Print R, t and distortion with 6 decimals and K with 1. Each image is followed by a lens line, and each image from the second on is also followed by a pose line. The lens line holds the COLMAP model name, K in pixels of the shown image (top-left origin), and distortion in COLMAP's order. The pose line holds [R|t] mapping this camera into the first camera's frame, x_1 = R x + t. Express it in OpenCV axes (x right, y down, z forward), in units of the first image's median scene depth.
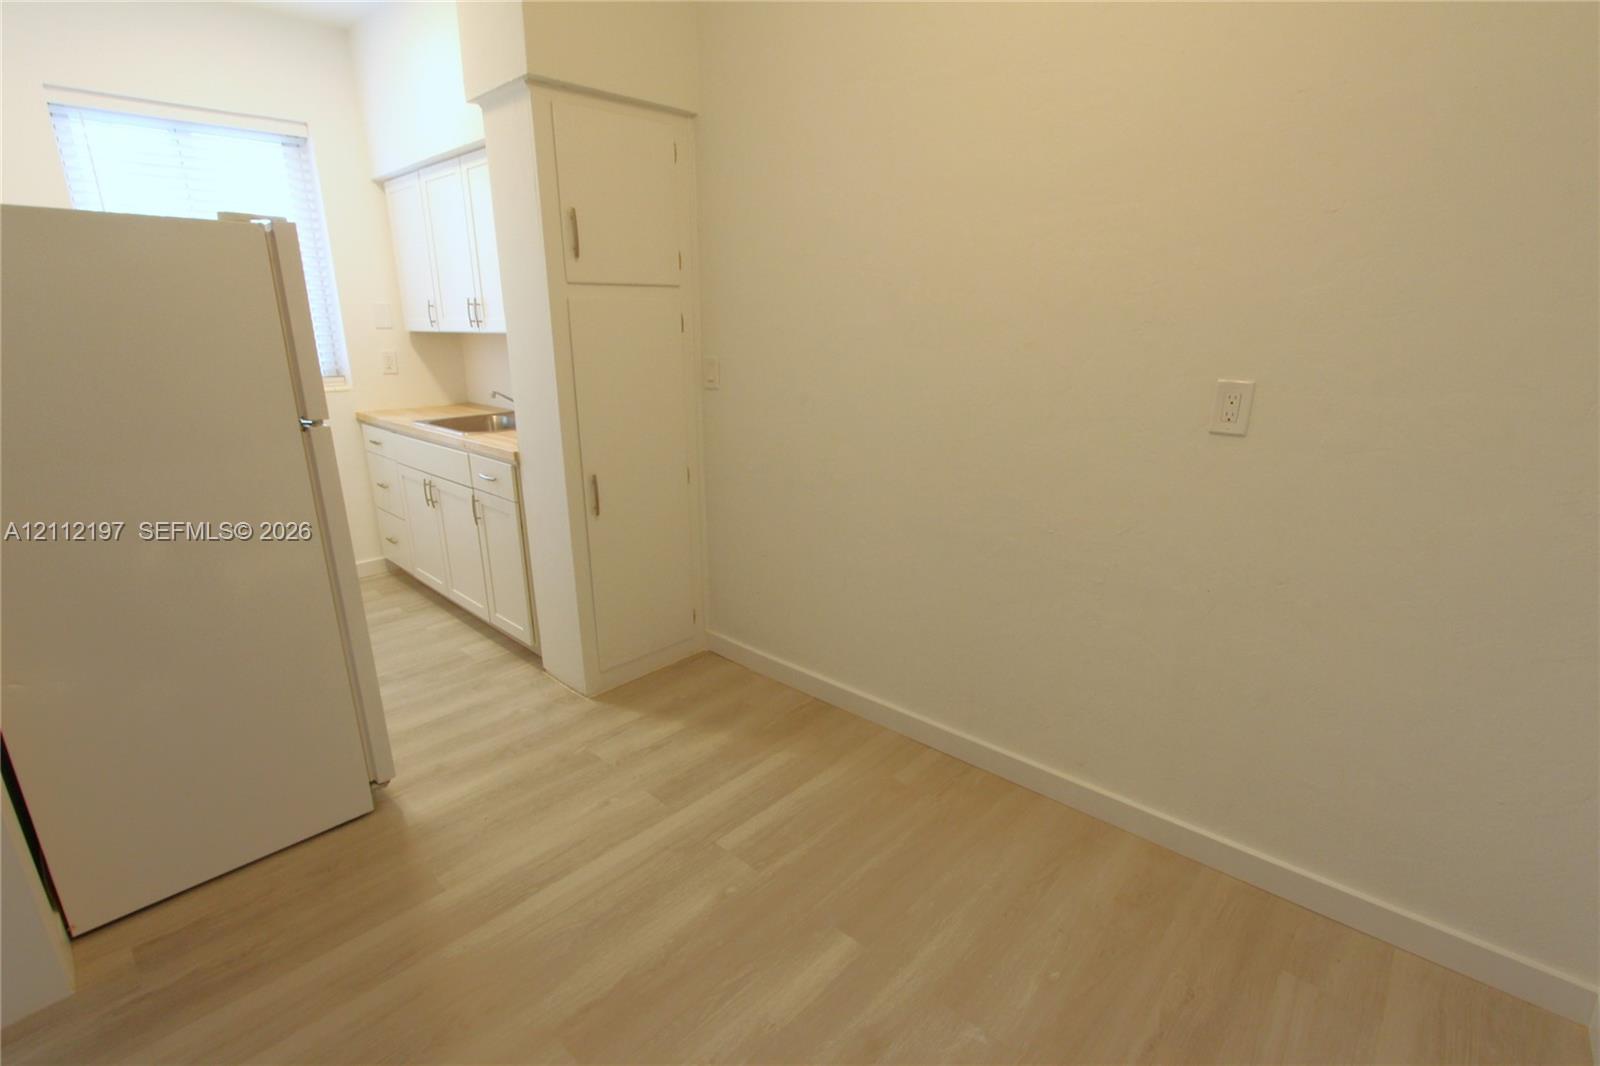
lens RADIAL K [[742.6, 0, 800.0], [0, 742.6, 533.0], [0, 0, 1]] dist [-0.021526, -0.000040]
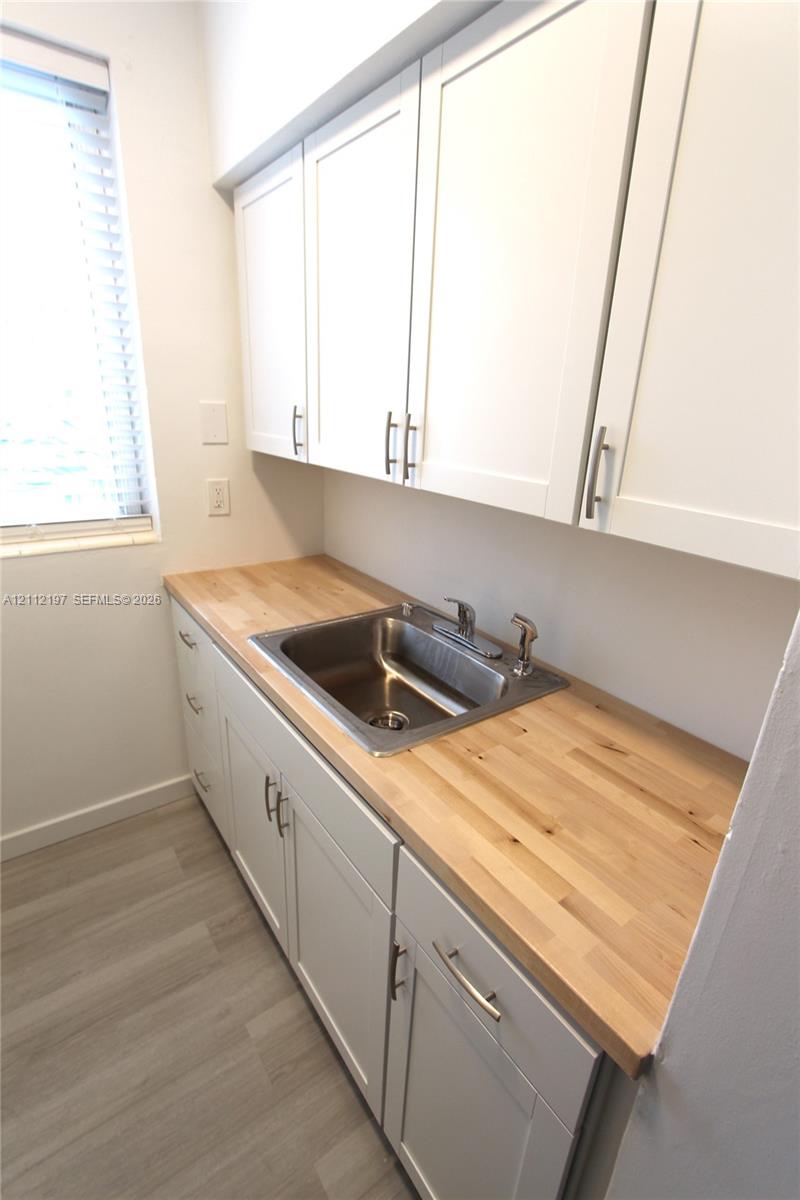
lens RADIAL K [[563.2, 0, 400.0], [0, 563.2, 600.0], [0, 0, 1]] dist [-0.000681, 0.000196]
pose [[0.979617, 0.105491, -0.170942, -0.337297], [-0.097466, 0.993735, 0.054699, -0.200943], [0.175641, -0.036923, 0.983762, 0.590137]]
